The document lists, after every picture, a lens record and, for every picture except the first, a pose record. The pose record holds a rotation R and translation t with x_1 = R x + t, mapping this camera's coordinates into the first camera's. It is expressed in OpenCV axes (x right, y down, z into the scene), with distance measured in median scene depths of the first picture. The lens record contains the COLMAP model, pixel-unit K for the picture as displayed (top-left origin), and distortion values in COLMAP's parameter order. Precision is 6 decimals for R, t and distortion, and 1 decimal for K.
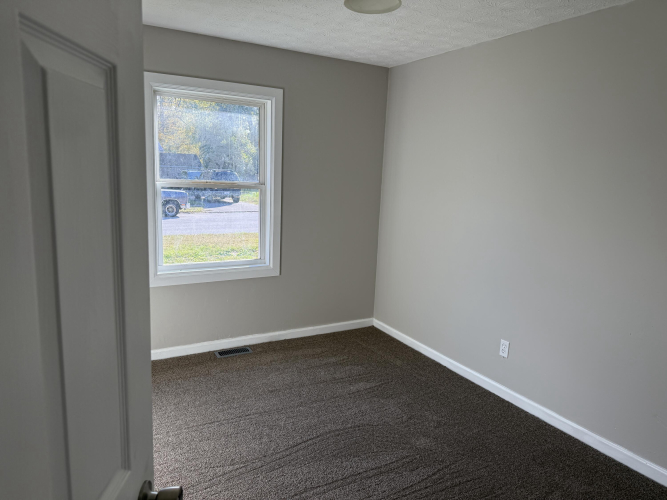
lens RADIAL K [[473.0, 0, 340.7], [0, 473.0, 248.3], [0, 0, 1]] dist [0.035199, -0.000934]
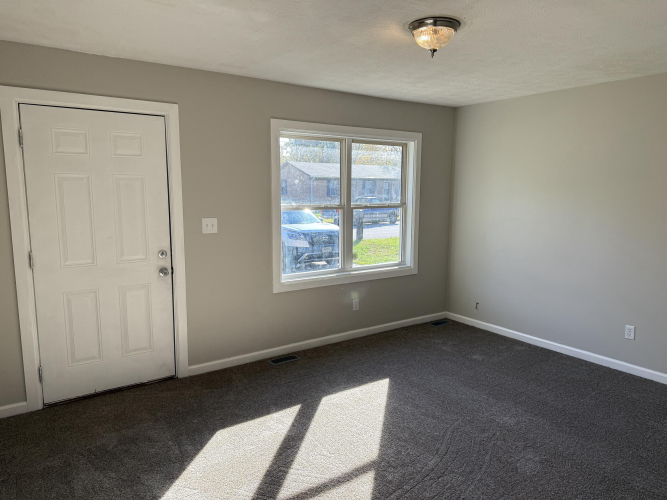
lens RADIAL K [[473.0, 0, 340.7], [0, 473.0, 248.3], [0, 0, 1]] dist [0.035199, -0.000934]
pose [[0.995453, -0.057937, 0.075613, -0.339195], [0.060452, 0.997677, -0.031416, 0.013363], [-0.073617, 0.035845, 0.996642, -0.222134]]
